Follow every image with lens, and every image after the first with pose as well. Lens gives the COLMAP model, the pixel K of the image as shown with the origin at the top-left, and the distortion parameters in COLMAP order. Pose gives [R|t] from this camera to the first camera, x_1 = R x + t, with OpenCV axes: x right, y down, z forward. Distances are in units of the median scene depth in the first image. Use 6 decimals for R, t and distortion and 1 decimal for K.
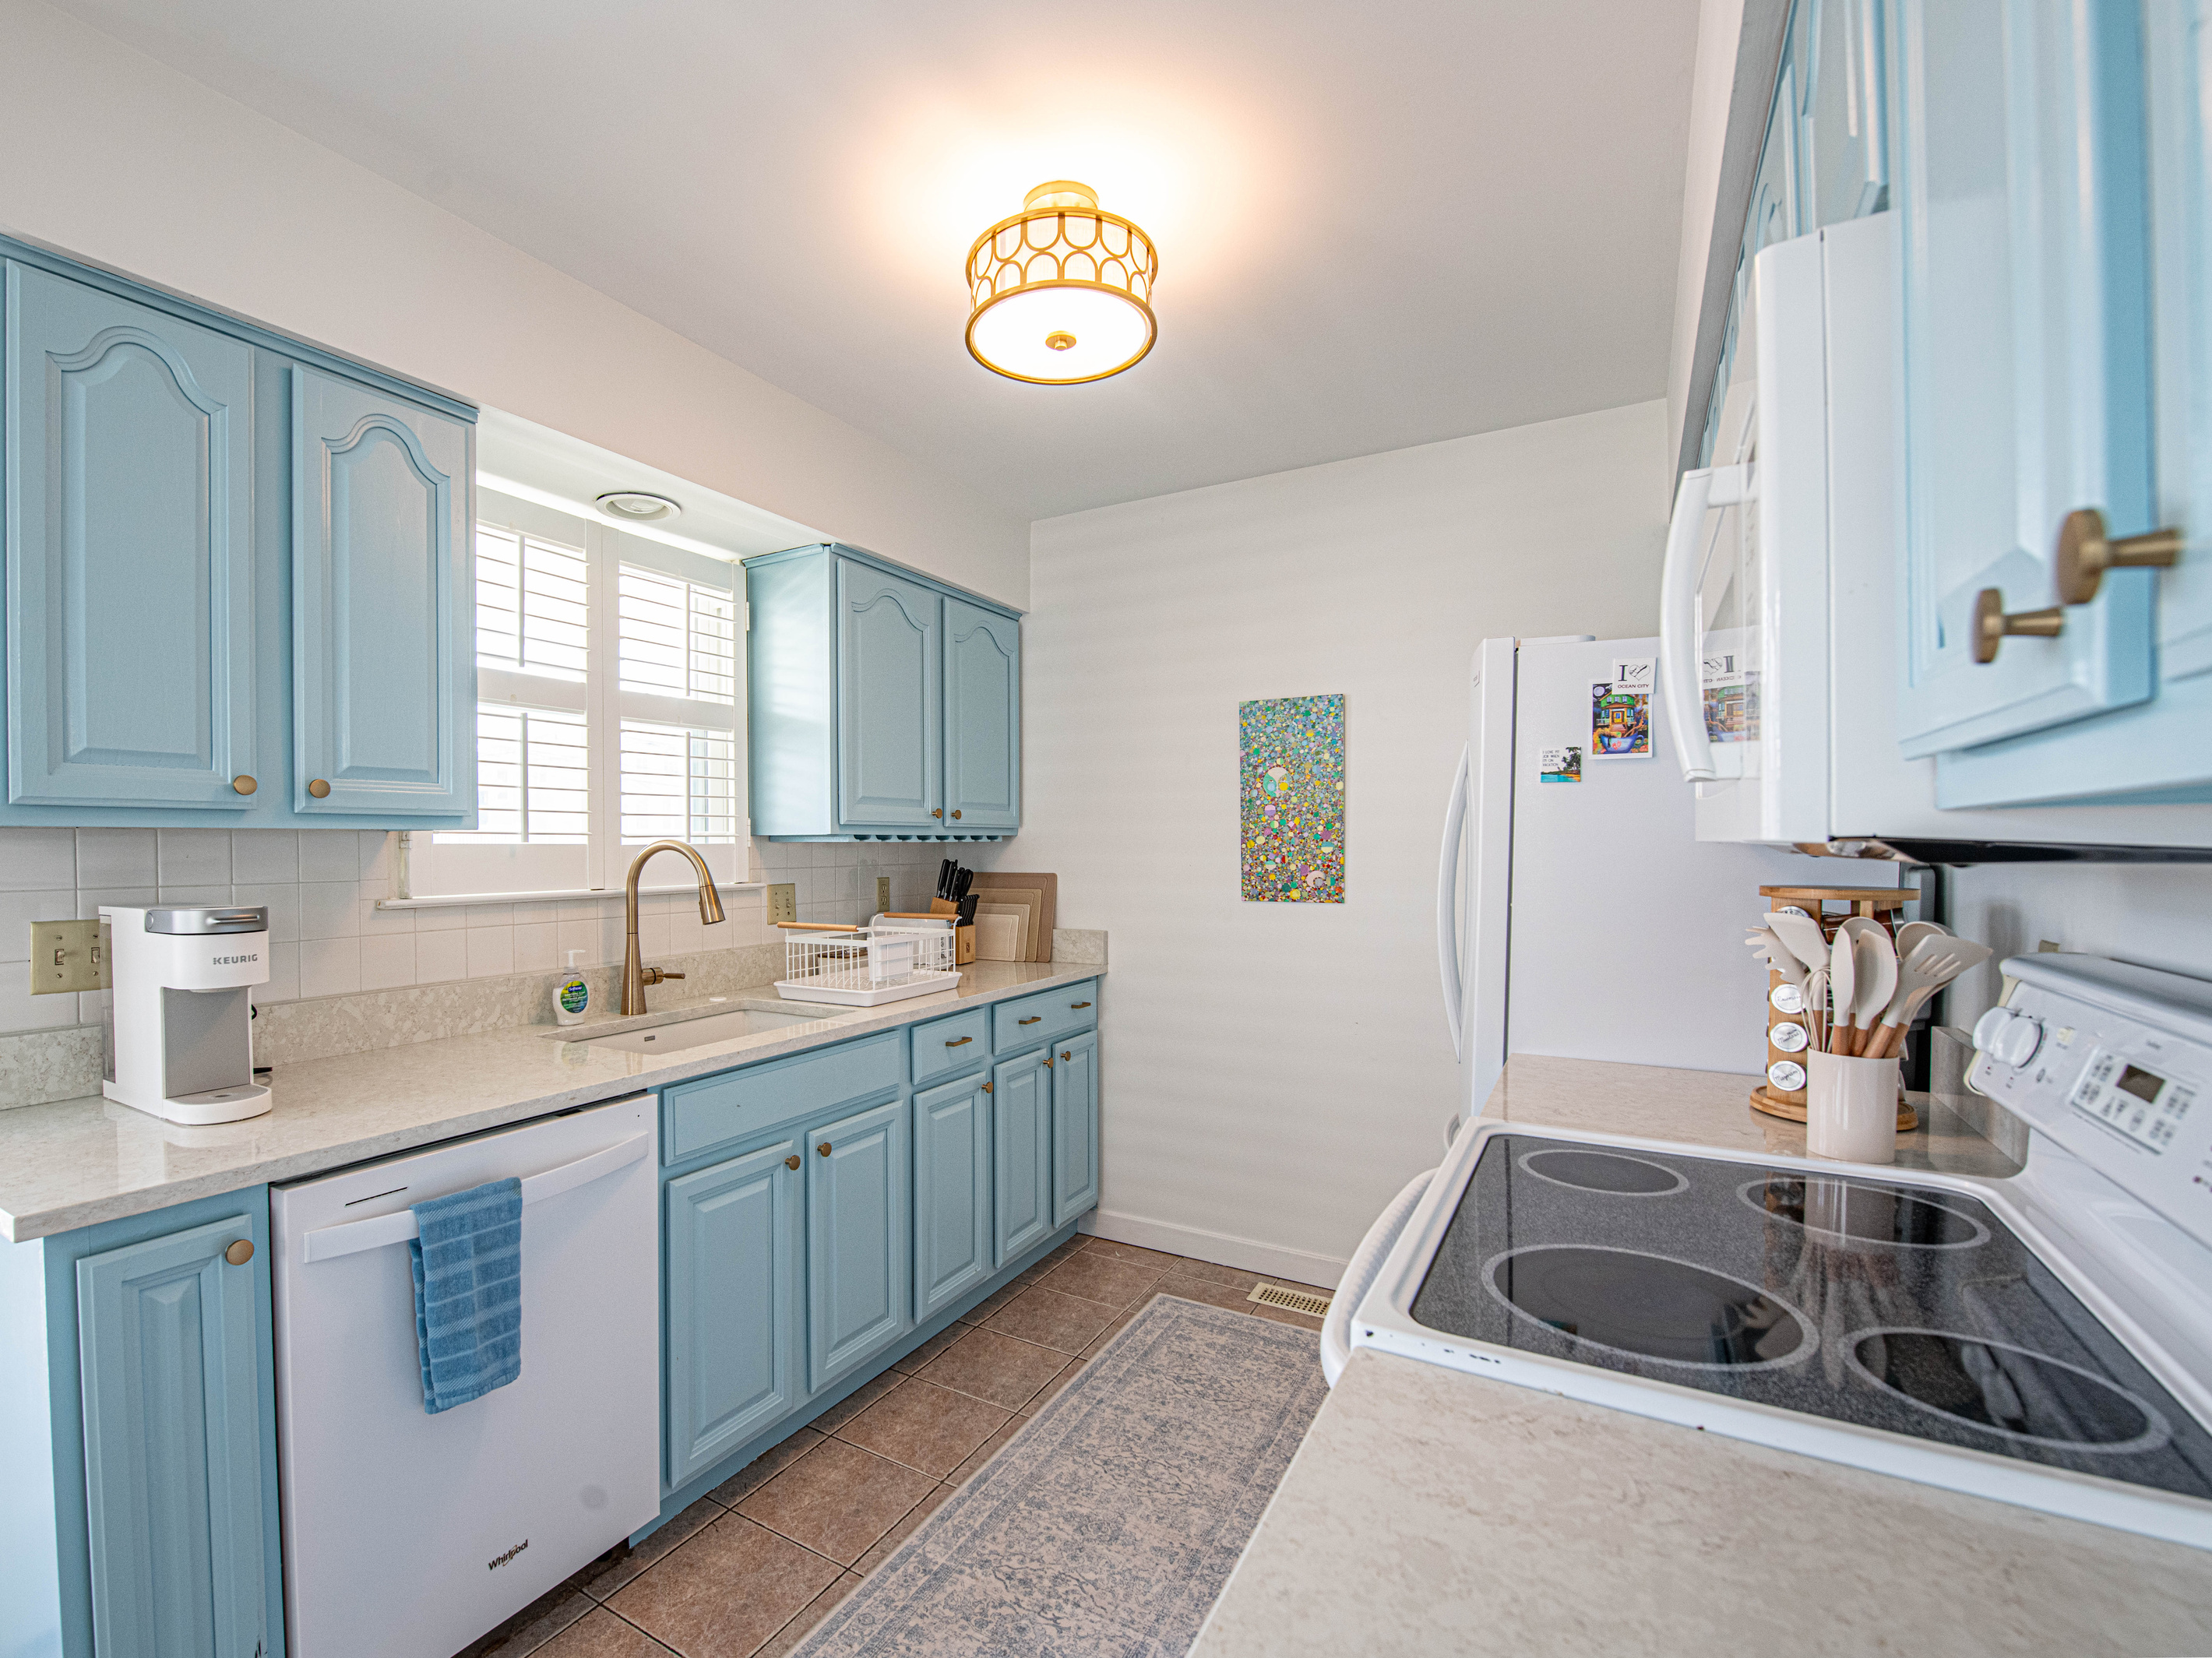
lens RADIAL K [[1012.0, 0, 956.8], [0, 1012.0, 863.3], [0, 0, 1]] dist [-0.014644, -0.005591]
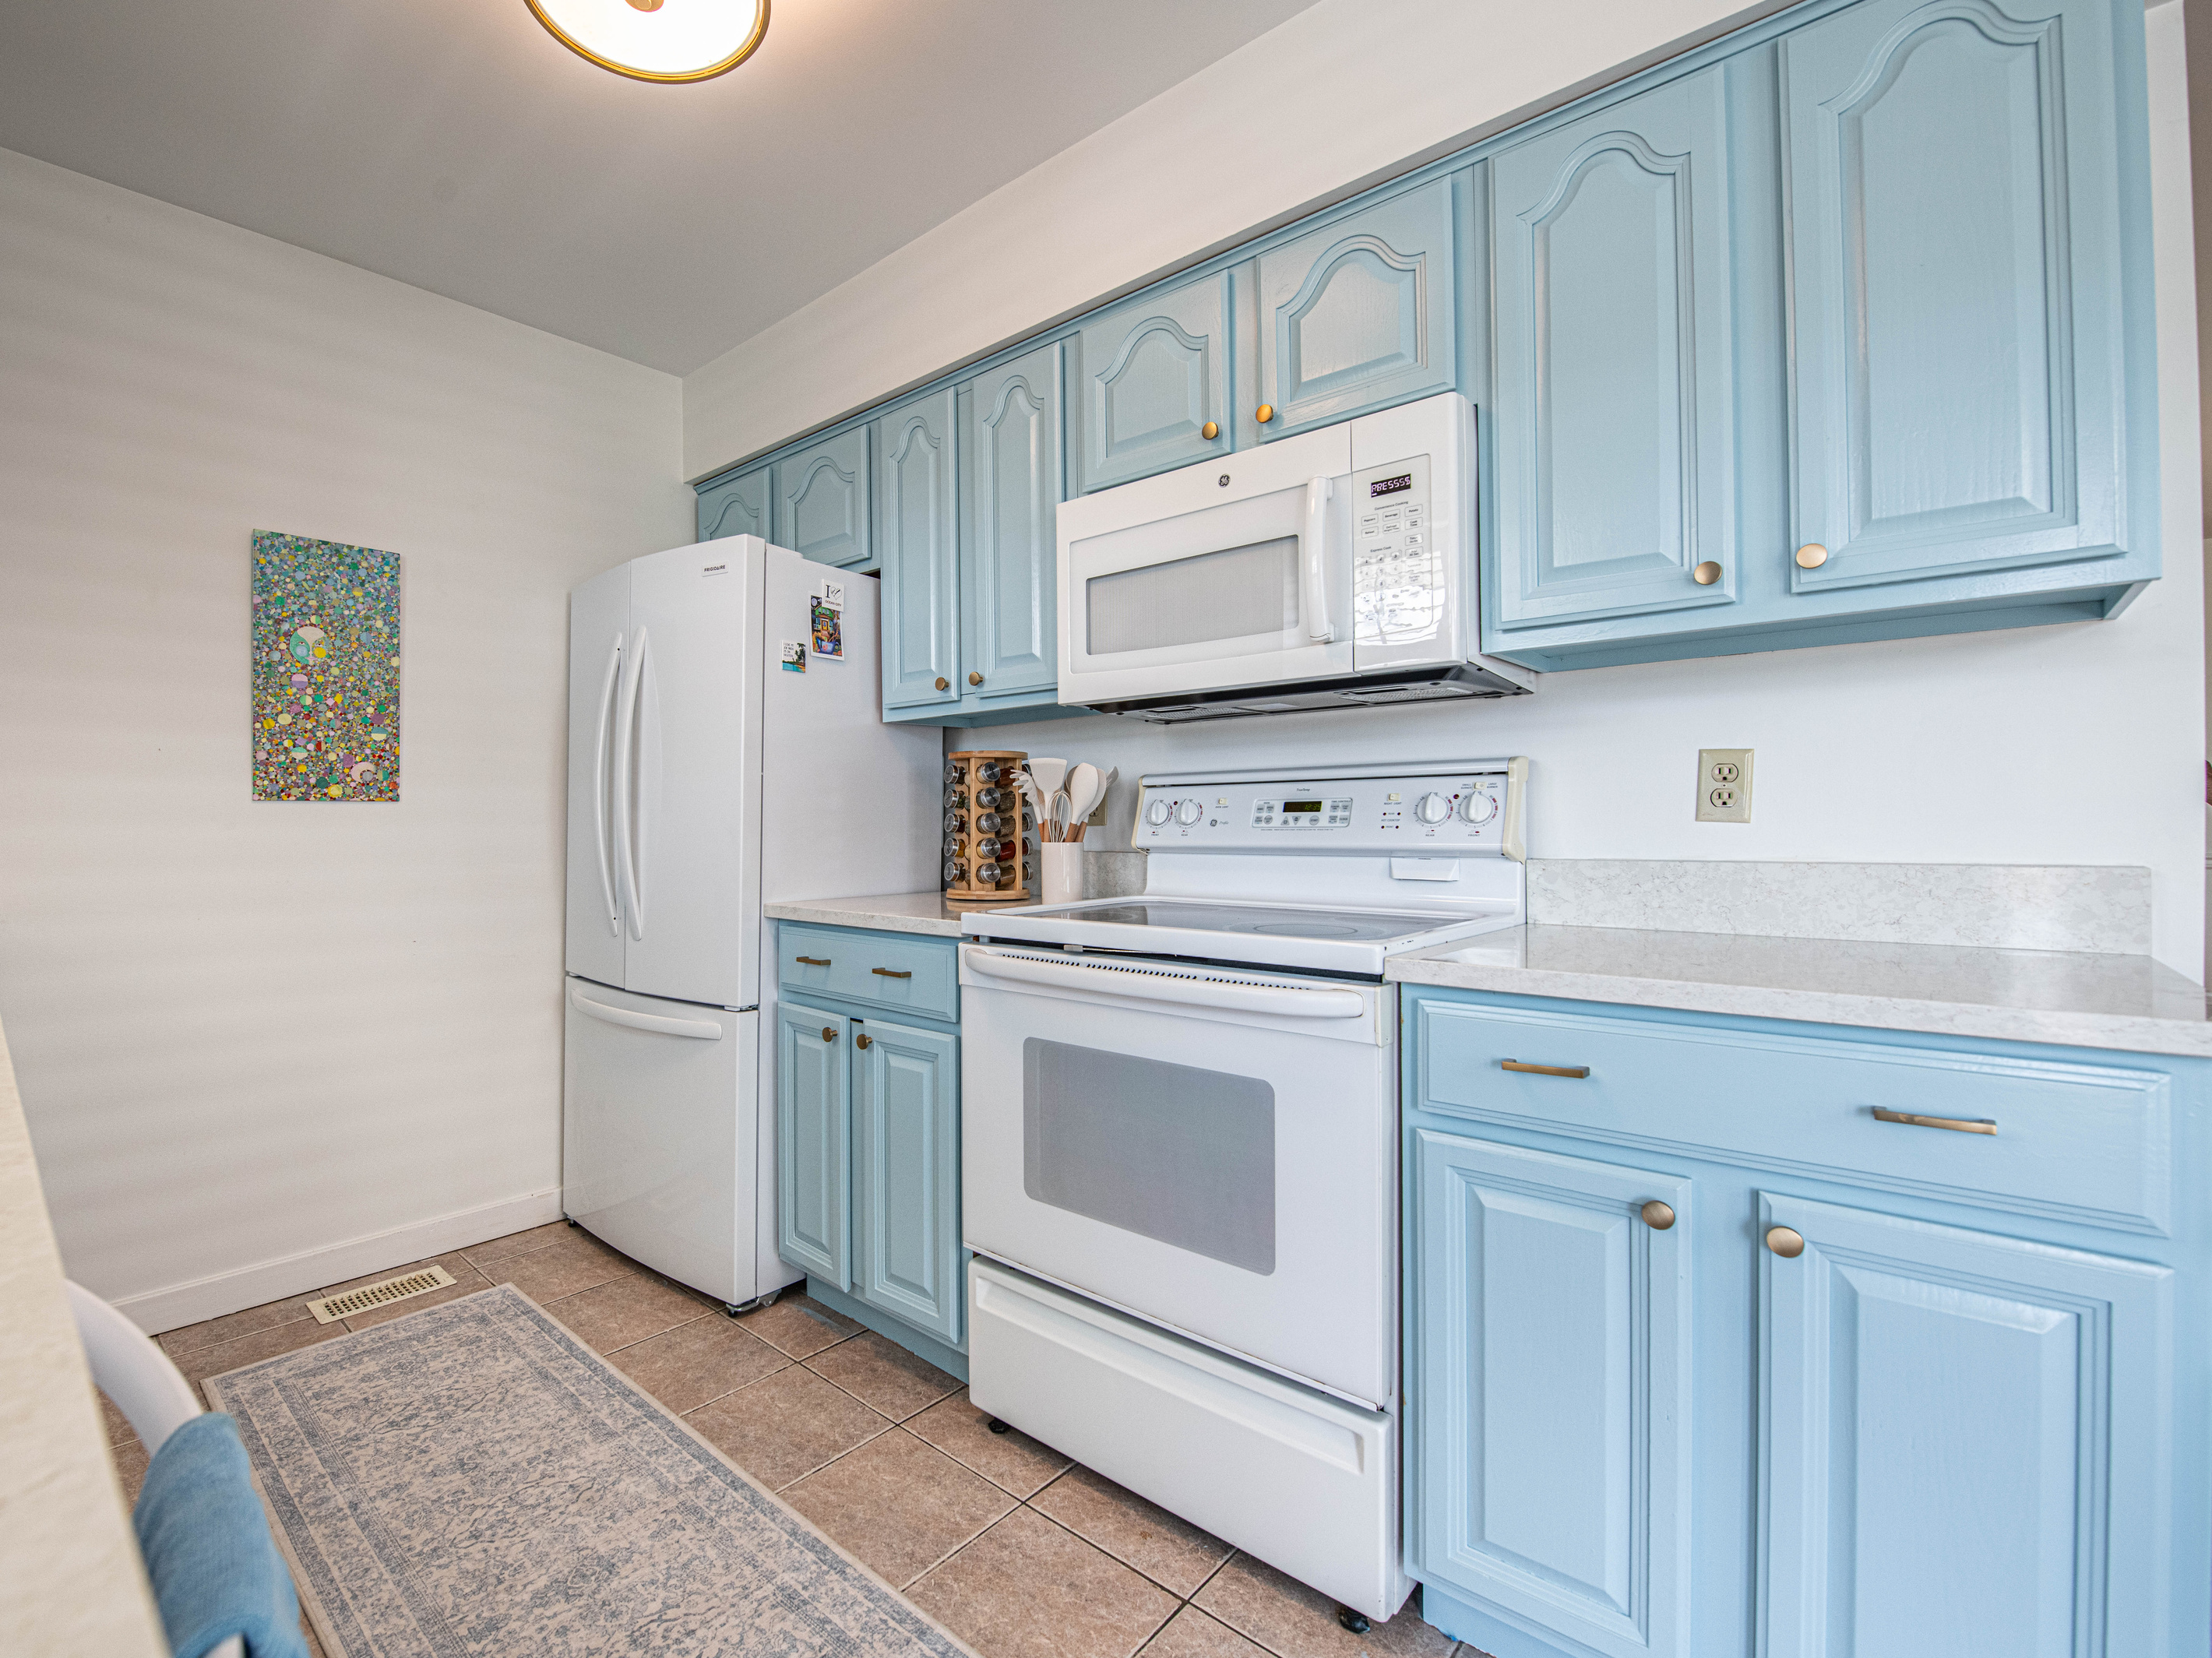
lens RADIAL K [[1012.3, 0, 973.3], [0, 1012.3, 825.9], [0, 0, 1]] dist [-0.016026, -0.002650]
pose [[0.184591, 0.000605, 0.982815, -0.422987], [0.021903, 0.999749, -0.004729, 0.088611], [-0.982571, 0.022400, 0.184532, 0.444034]]
